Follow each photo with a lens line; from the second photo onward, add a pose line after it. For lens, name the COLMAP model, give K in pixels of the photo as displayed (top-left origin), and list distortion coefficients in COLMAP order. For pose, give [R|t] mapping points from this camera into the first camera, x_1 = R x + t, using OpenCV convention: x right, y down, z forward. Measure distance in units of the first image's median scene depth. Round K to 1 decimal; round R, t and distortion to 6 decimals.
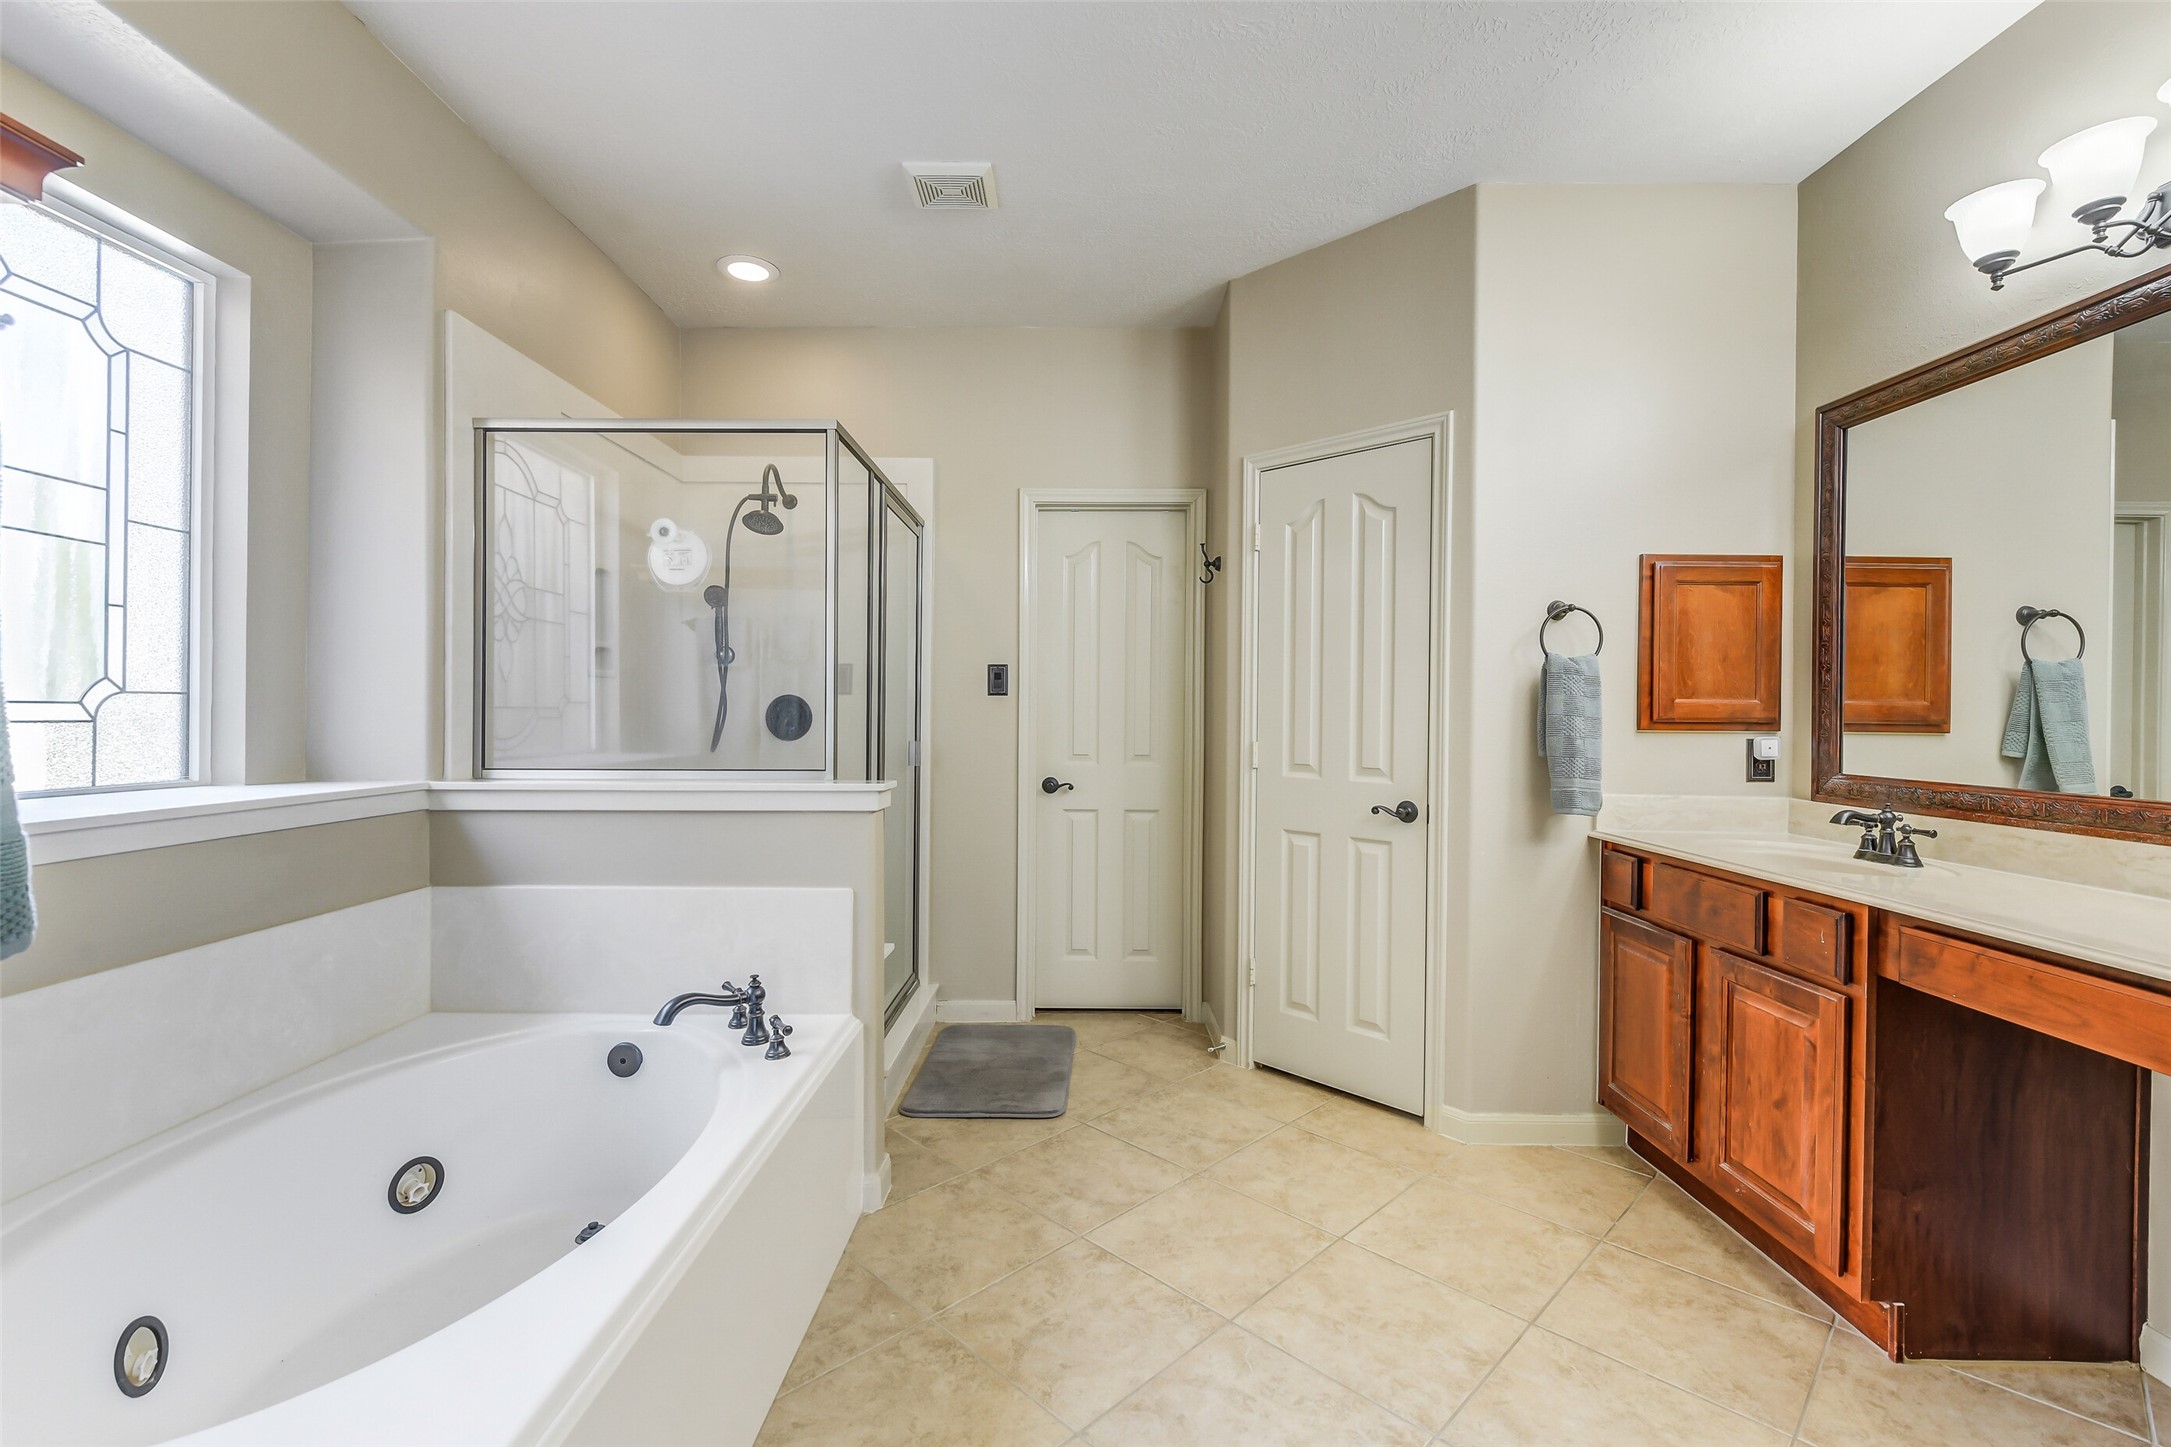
lens RADIAL K [[950.1, 0, 1080.0], [0, 950.1, 716.6], [0, 0, 1]] dist [-0.000012, -0.000933]
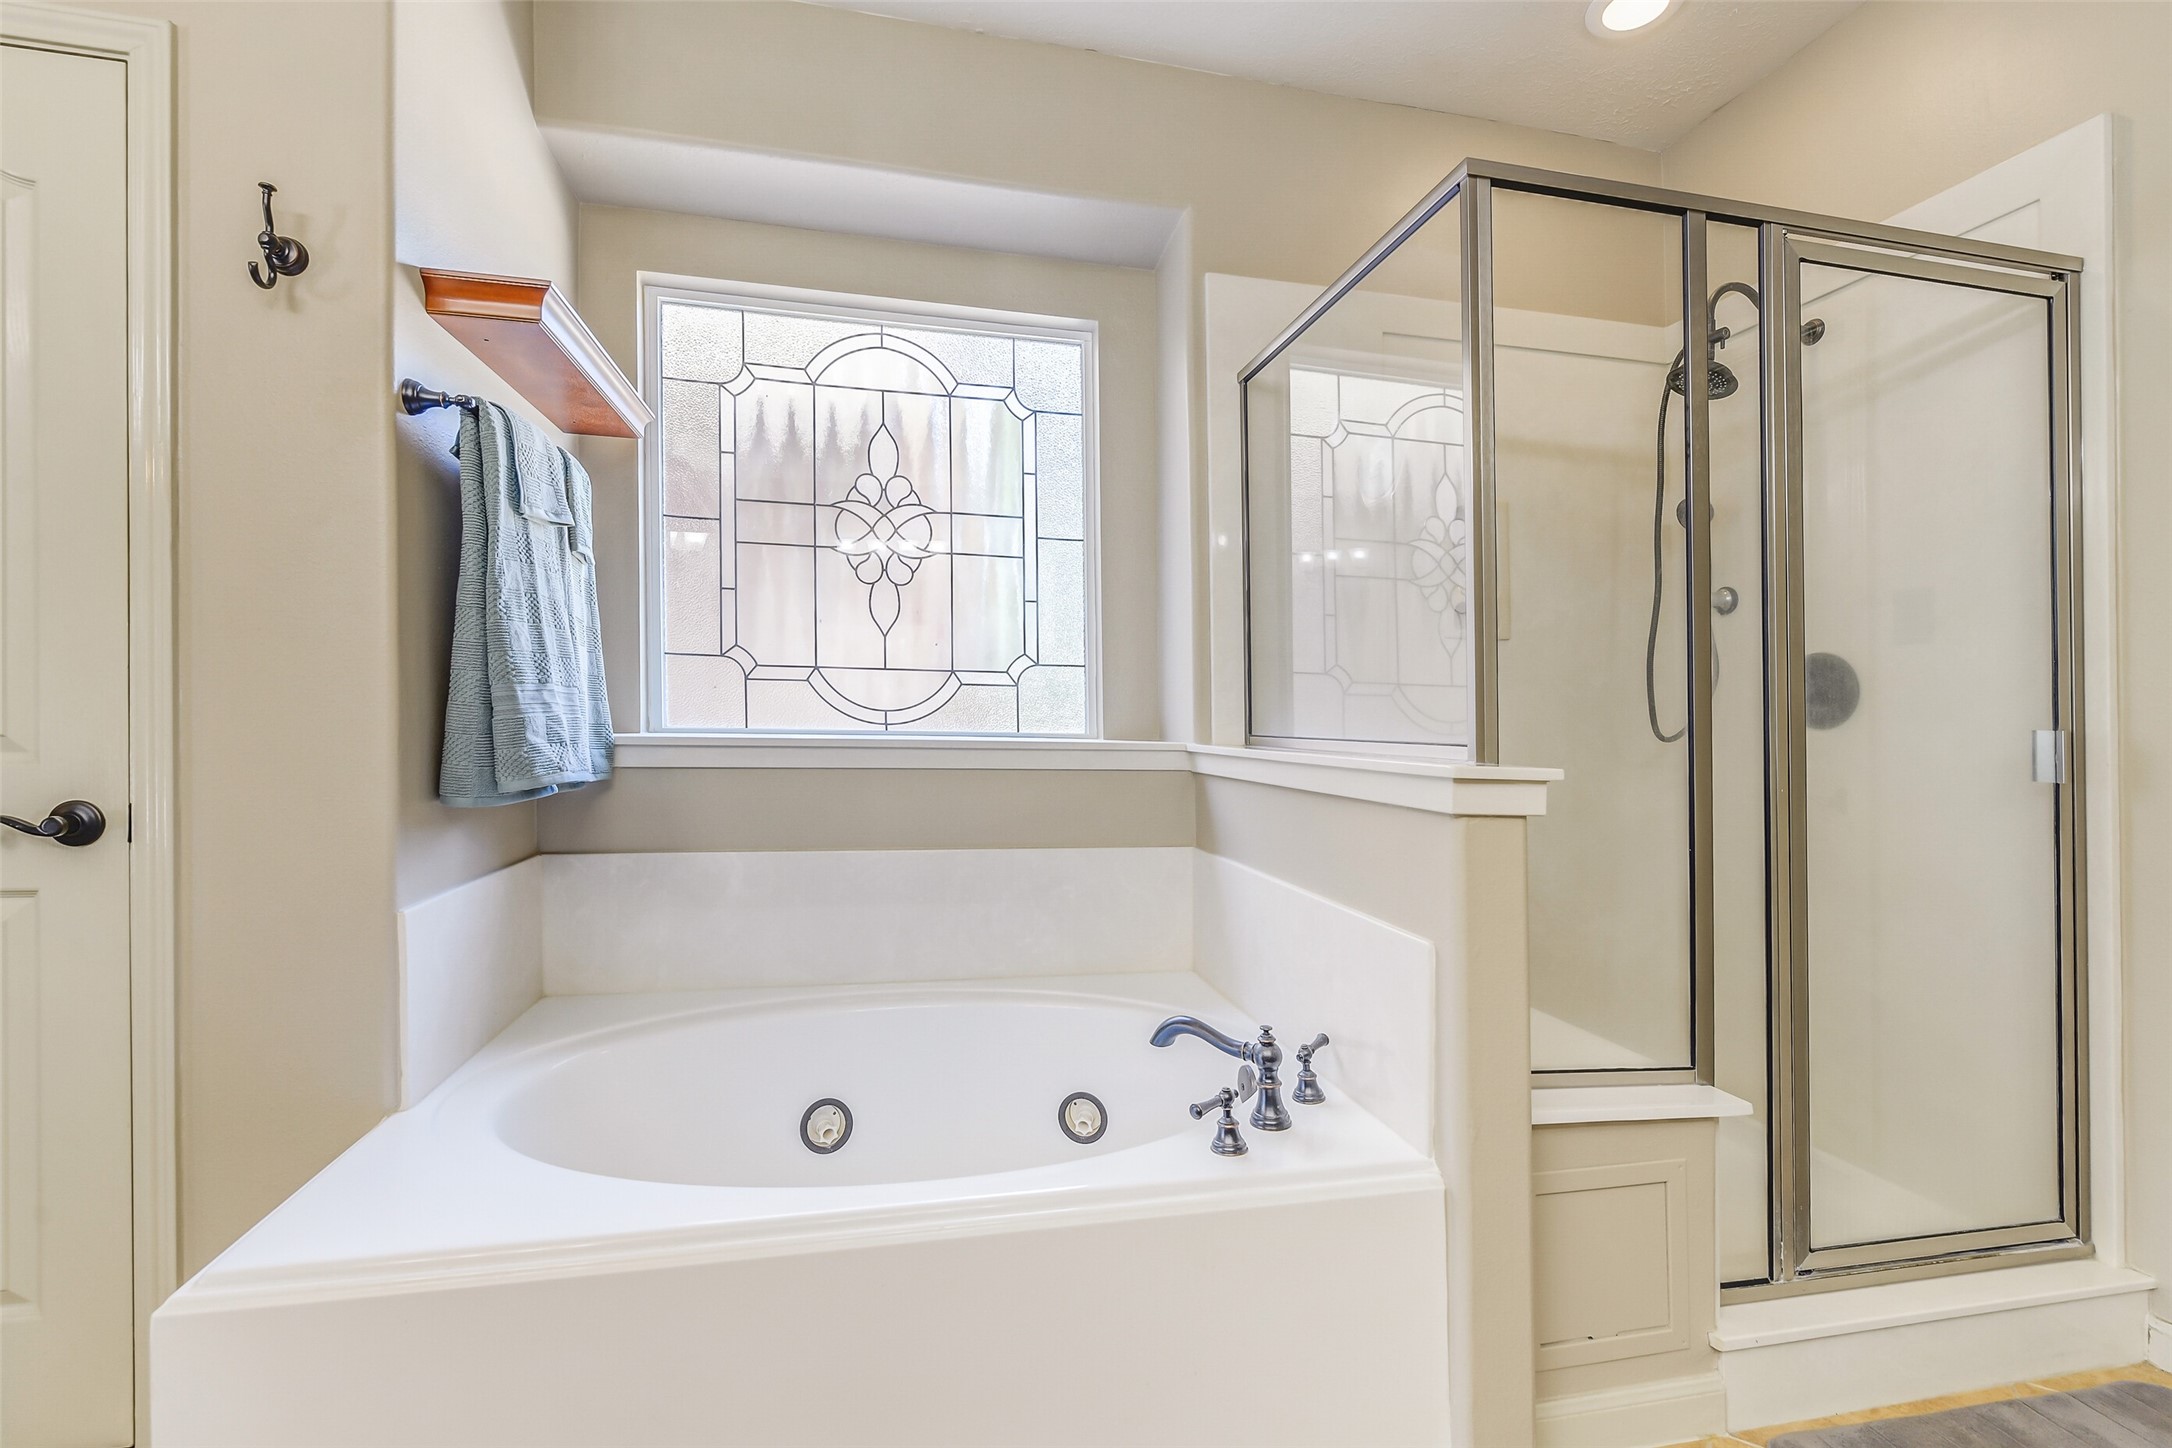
lens RADIAL K [[950.5, 0, 1080.5], [0, 950.5, 717.1], [0, 0, 1]] dist [-0.000012, -0.000933]
pose [[0.225000, -0.003397, -0.974353, 0.320666], [-0.019231, 0.999784, -0.007927, 0.056816], [0.974169, 0.020522, 0.224886, 0.738342]]
